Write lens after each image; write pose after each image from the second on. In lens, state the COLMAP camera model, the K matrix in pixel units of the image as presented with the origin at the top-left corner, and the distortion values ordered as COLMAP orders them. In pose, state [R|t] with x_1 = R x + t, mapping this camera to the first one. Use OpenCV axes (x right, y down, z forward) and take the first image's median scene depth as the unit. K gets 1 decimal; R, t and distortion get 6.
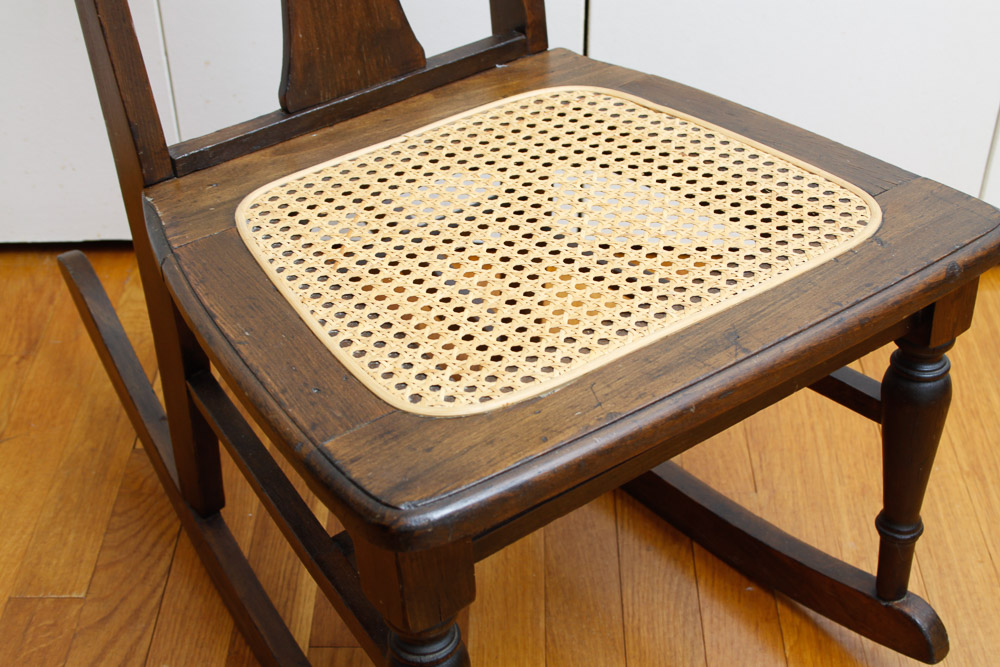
lens RADIAL K [[1501.5, 0, 509.4], [0, 1501.5, 333.7], [0, 0, 1]] dist [-0.019685, 0.000000]
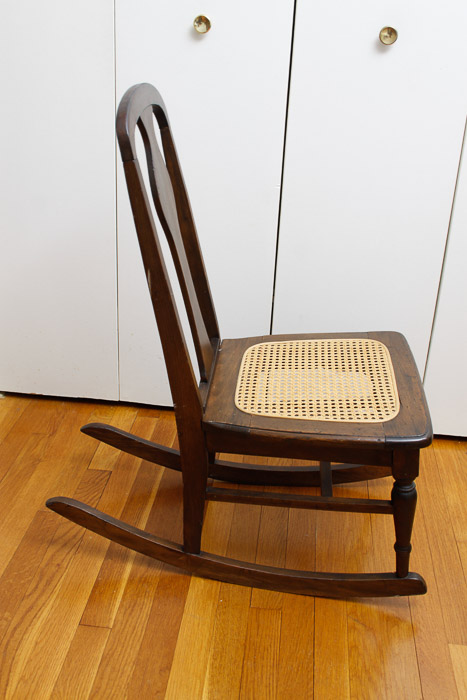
lens RADIAL K [[767.9, 0, 228.7], [0, 767.9, 354.8], [0, 0, 1]] dist [-0.111578, 0.000000]
pose [[0.993764, 0.083052, -0.074405, 0.096699], [-0.096759, 0.973920, -0.205228, 0.149230], [0.055420, 0.211147, 0.975882, -0.410006]]
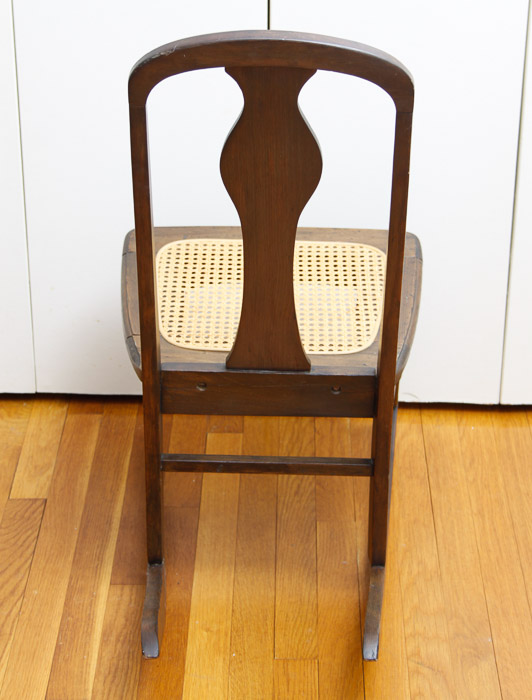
lens RADIAL K [[1791.4, 0, 266.3], [0, 1791.4, 349.8], [0, 0, 1]] dist [0.055694, 0.000000]
pose [[0.999953, 0.006043, -0.007523, 0.078336], [-0.007180, 0.986833, -0.161585, 0.271740], [0.006447, 0.161631, 0.986830, -1.256763]]
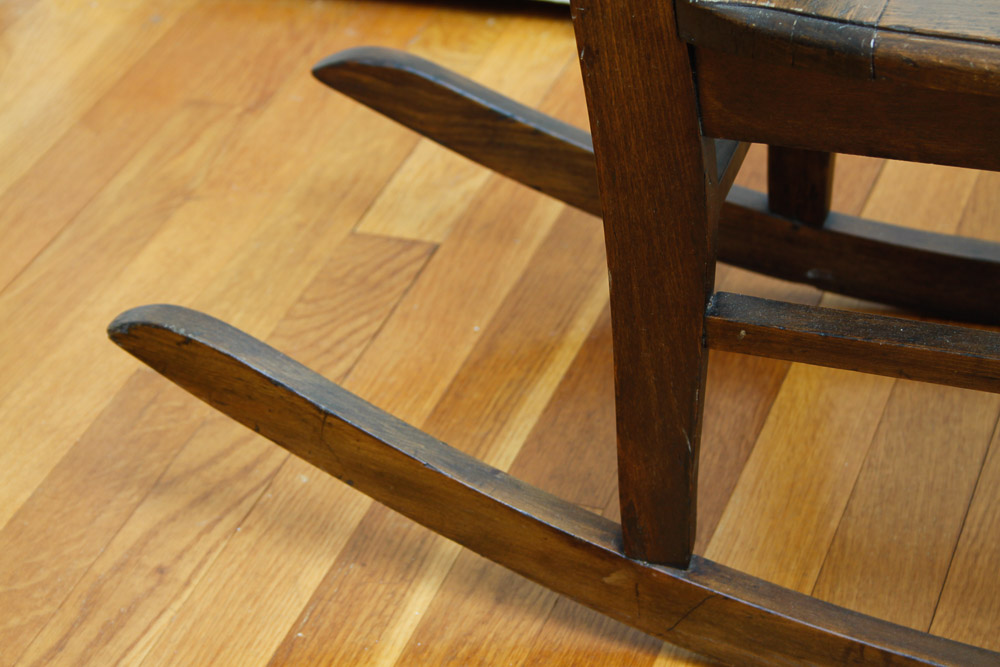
lens RADIAL K [[2399.8, 0, 470.9], [0, 2399.8, 375.6], [0, 0, 1]] dist [0.089881, 0.000000]
pose [[0.937184, 0.155820, -0.312101, 0.192093], [-0.167005, 0.985913, -0.009257, 0.162251], [0.306262, 0.060798, 0.950004, -0.080494]]
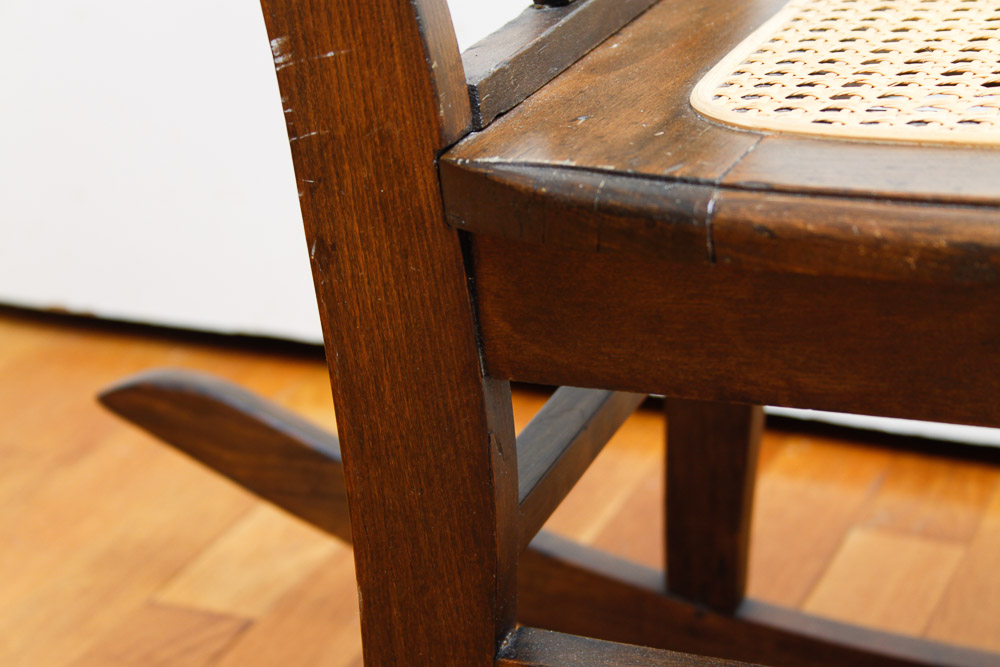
lens RADIAL K [[2318.7, 0, 501.8], [0, 2318.7, 328.4], [0, 0, 1]] dist [-0.057002, 0.000000]
pose [[0.926619, 0.117559, -0.357151, 0.190466], [-0.212816, 0.947053, -0.240415, 0.178726], [0.309978, 0.298781, 0.902576, 0.249859]]
